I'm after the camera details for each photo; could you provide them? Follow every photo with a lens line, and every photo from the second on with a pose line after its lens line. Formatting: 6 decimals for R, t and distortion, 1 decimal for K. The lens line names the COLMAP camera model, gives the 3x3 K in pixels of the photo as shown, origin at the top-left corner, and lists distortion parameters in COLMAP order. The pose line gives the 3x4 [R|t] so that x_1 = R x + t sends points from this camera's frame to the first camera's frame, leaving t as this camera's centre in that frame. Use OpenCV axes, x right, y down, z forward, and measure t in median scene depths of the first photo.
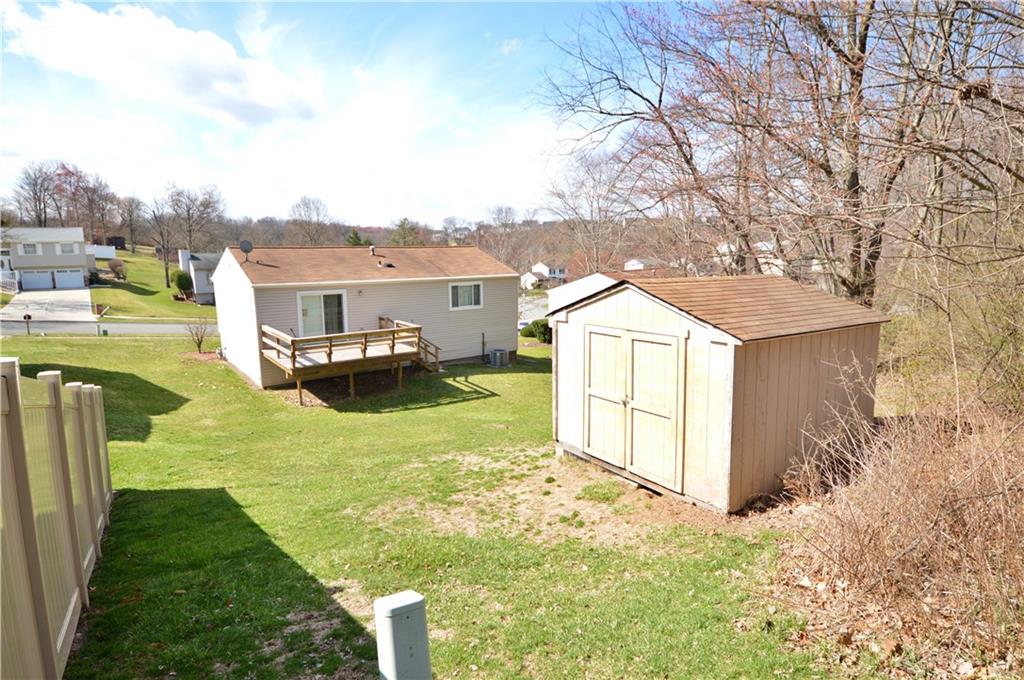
lens RADIAL K [[560.9, 0, 515.9], [0, 560.9, 328.0], [0, 0, 1]] dist [0.050598, -0.056927]
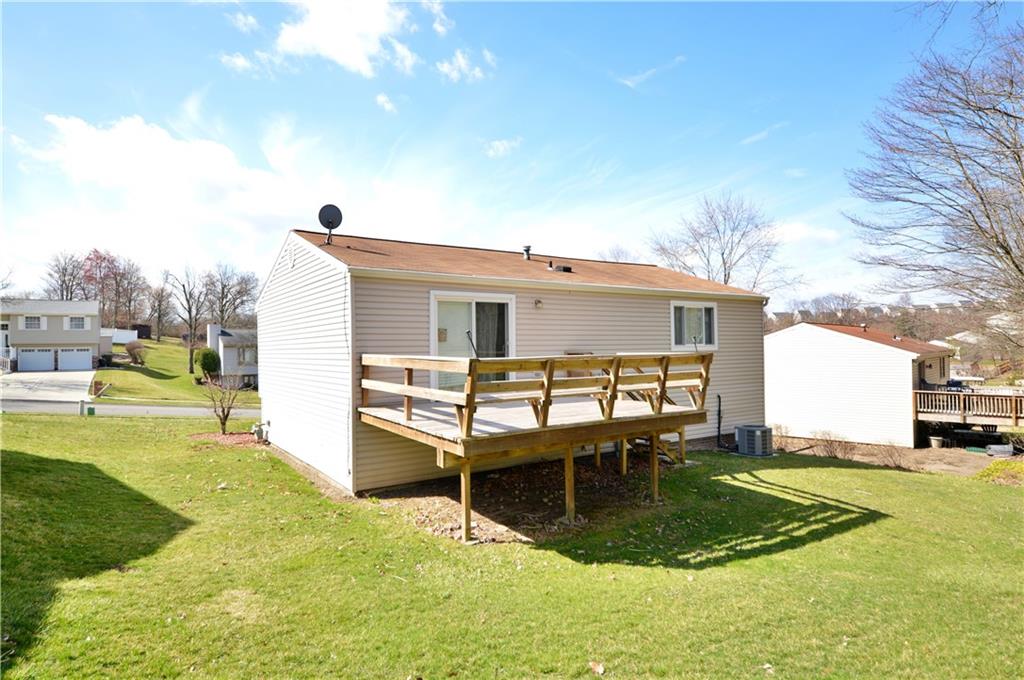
lens RADIAL K [[560.9, 0, 515.9], [0, 560.9, 328.0], [0, 0, 1]] dist [0.050598, -0.056927]
pose [[0.999351, -0.007506, -0.035243, -0.245666], [0.000907, 0.982994, -0.183636, 0.047833], [0.036022, 0.183485, 0.982362, 0.435842]]
